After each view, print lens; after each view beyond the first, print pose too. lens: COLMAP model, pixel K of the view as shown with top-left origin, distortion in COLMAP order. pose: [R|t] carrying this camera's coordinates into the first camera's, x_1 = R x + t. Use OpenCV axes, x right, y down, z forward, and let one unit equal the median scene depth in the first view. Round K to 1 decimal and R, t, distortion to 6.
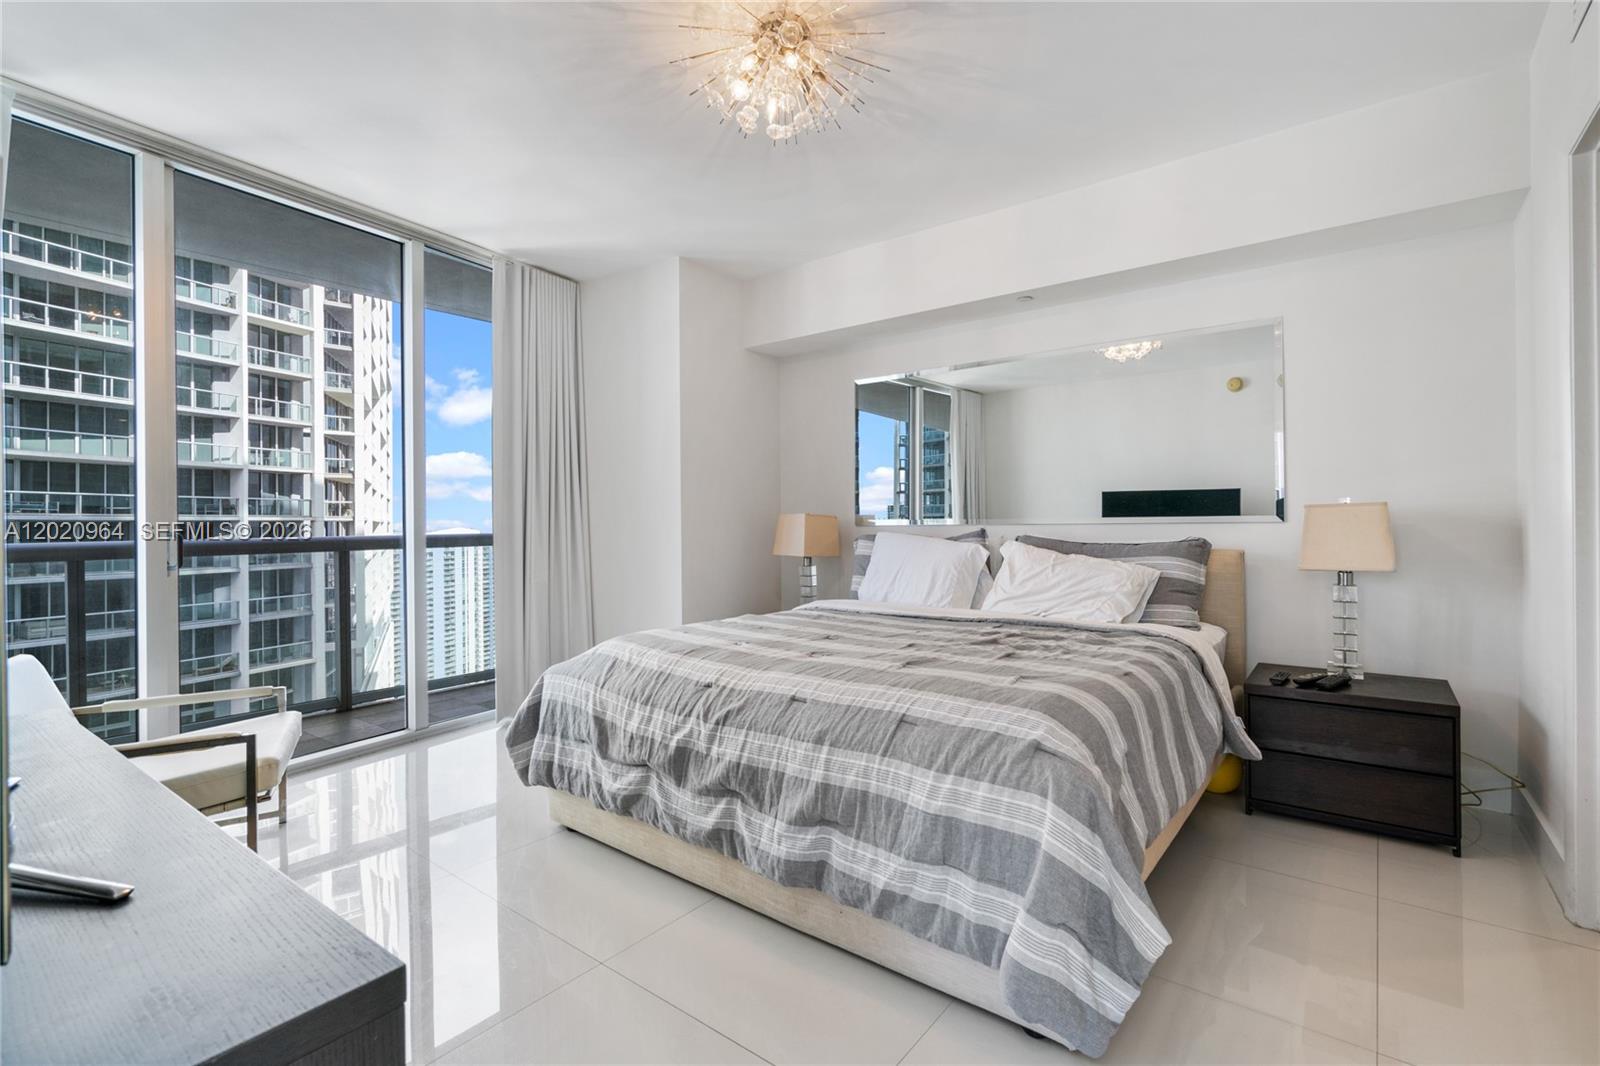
lens RADIAL K [[737.2, 0, 807.7], [0, 737.2, 521.3], [0, 0, 1]] dist [0.002183, 0.000912]
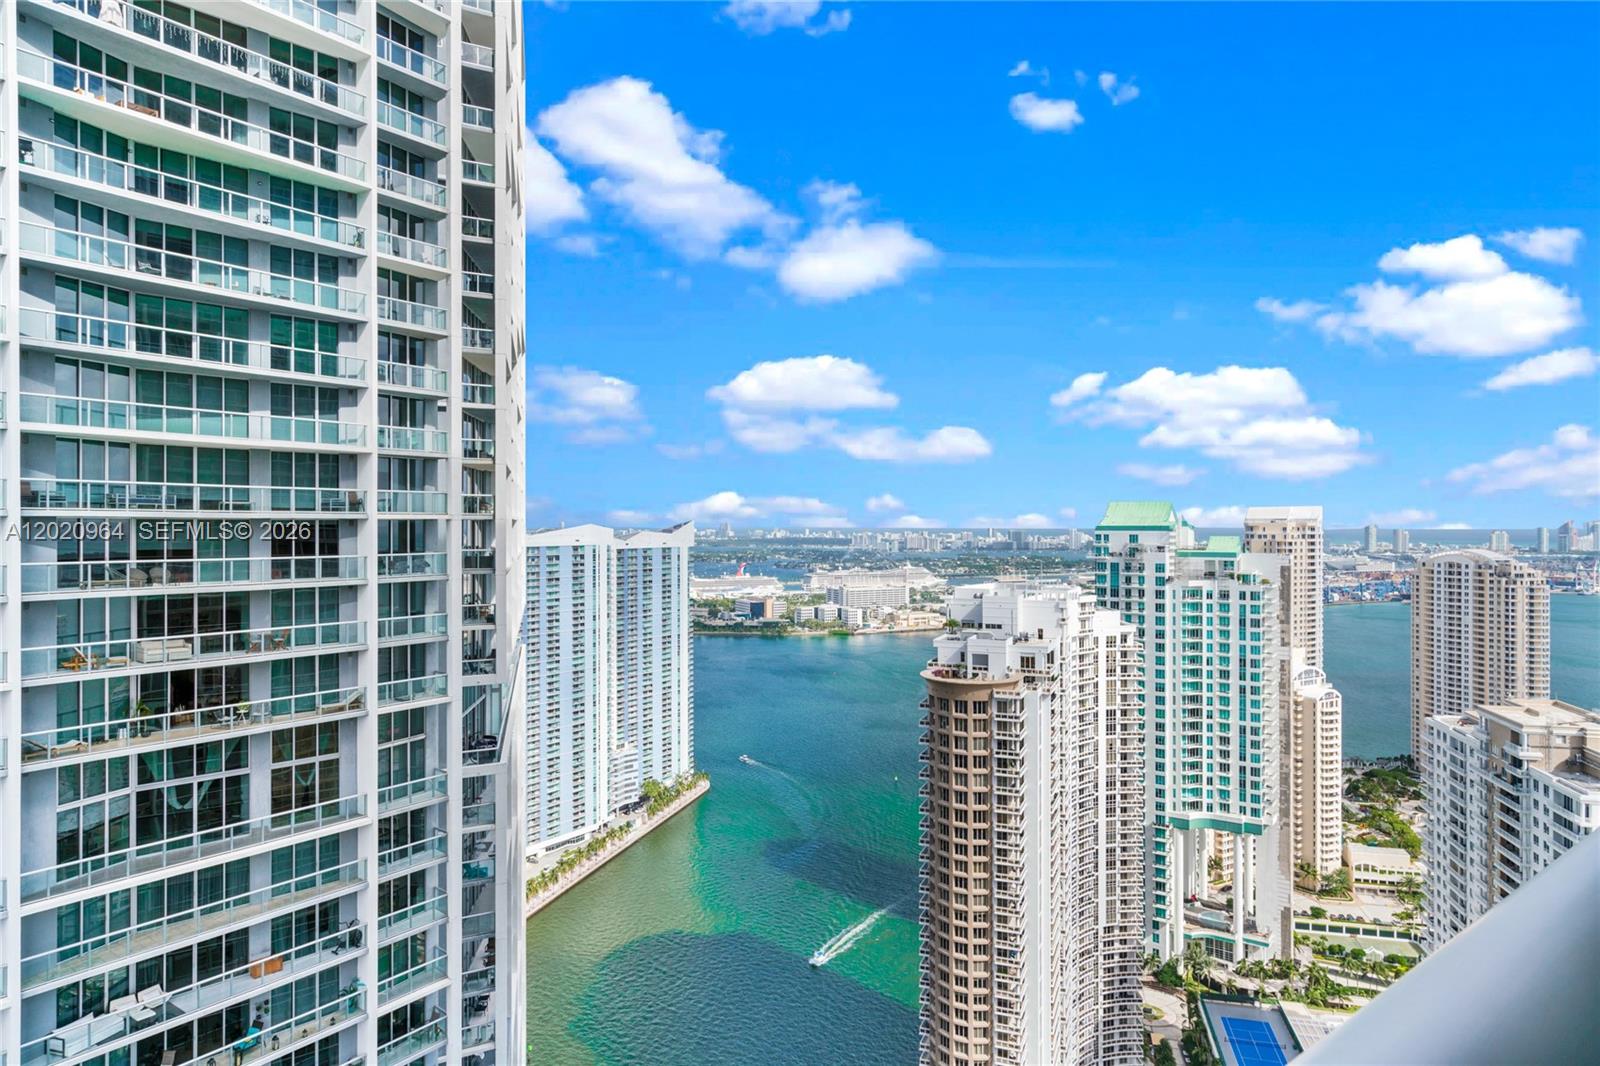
lens RADIAL K [[975.0, 0, 802.6], [0, 975.0, 531.1], [0, 0, 1]] dist [0.009772, 0.002760]
pose [[0.975819, 0.011037, -0.218300, -0.090906], [-0.008354, 0.999878, 0.013210, -0.005427], [0.218420, -0.011067, 0.975792, 0.086240]]
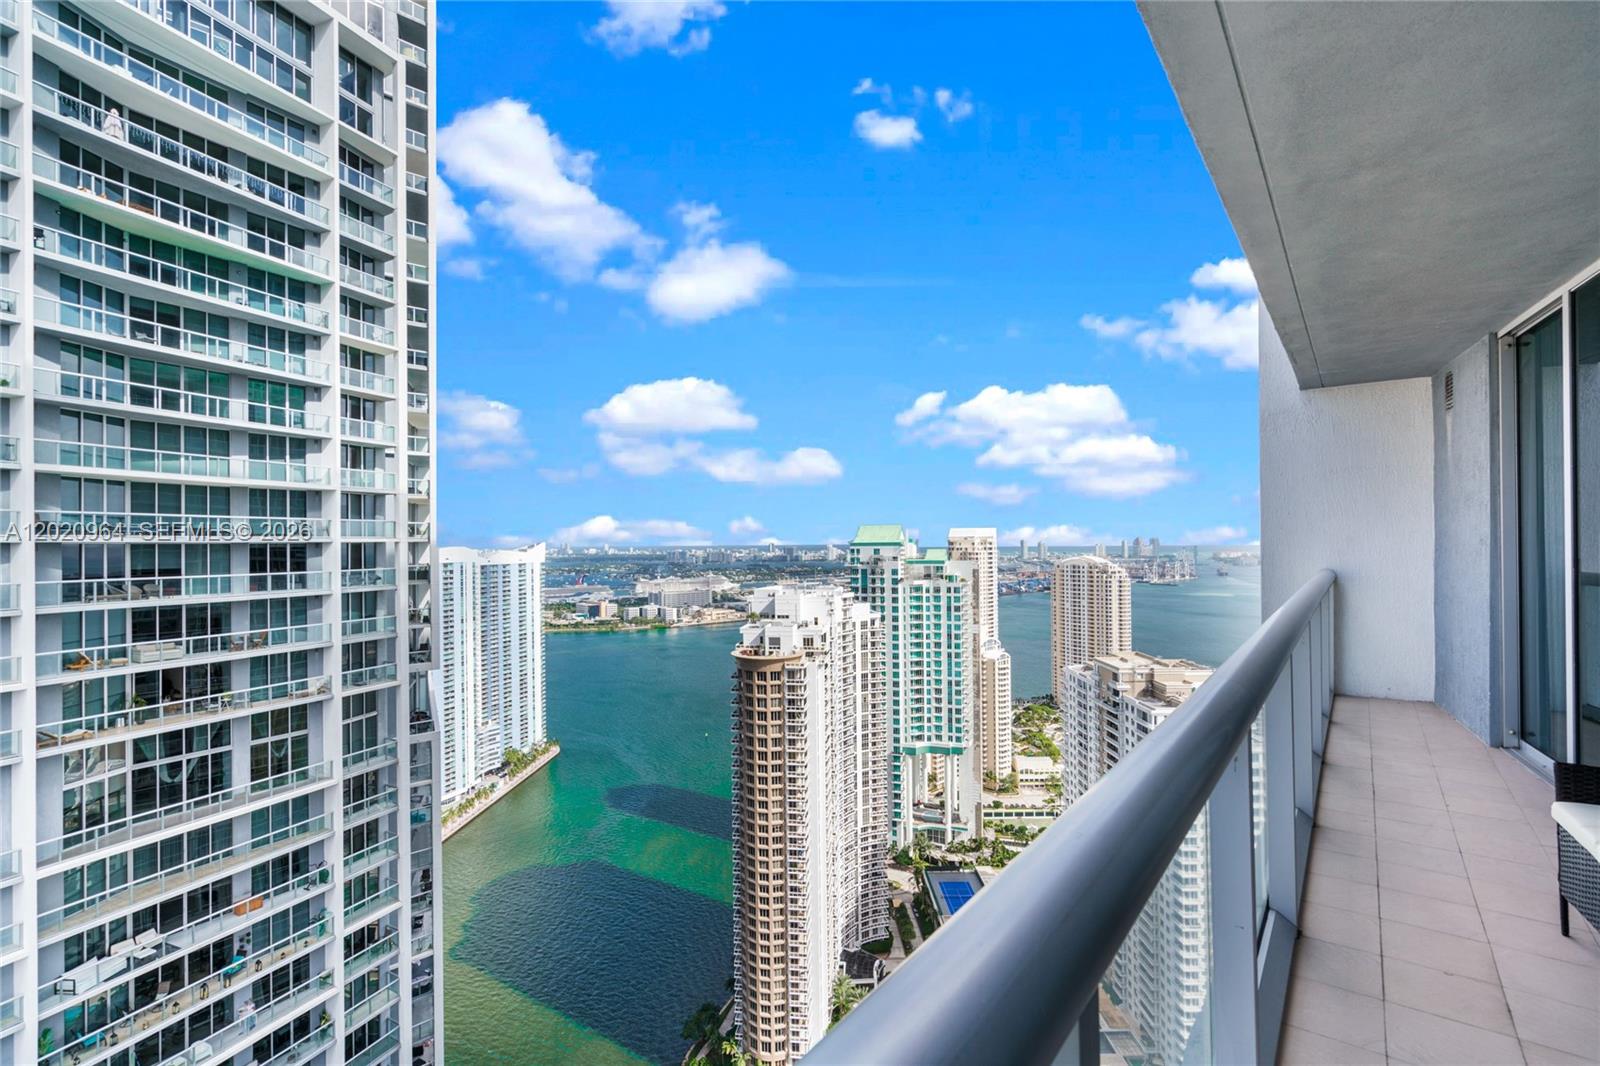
lens RADIAL K [[738.4, 0, 798.8], [0, 738.4, 543.2], [0, 0, 1]] dist [-0.004490, 0.001610]
pose [[0.999934, -0.000283, 0.011453, -0.155276], [0.000221, 0.999985, 0.005454, -0.004793], [-0.011454, -0.005451, 0.999920, 0.004184]]
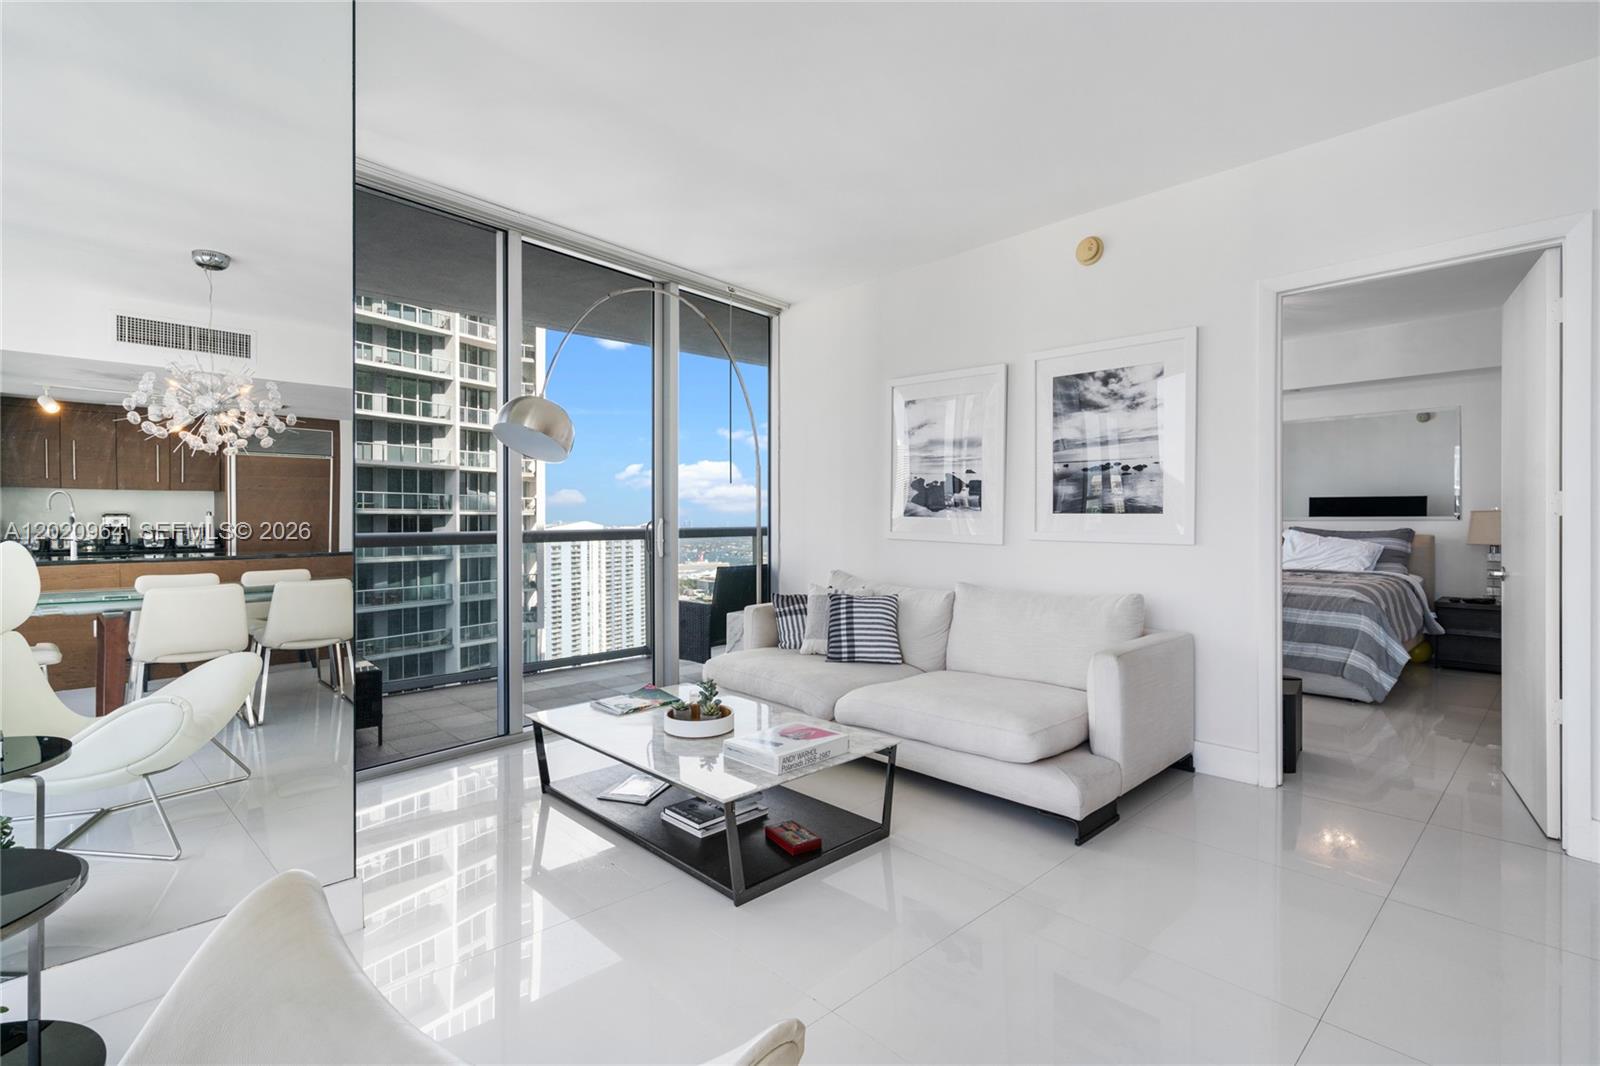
lens RADIAL K [[757.2, 0, 802.4], [0, 757.2, 527.8], [0, 0, 1]] dist [-0.002058, -0.000193]
pose [[0.988823, 0.008187, -0.148871, -0.054326], [-0.006240, 0.999889, 0.013542, 0.000497], [0.148965, -0.012462, 0.988764, -0.086930]]
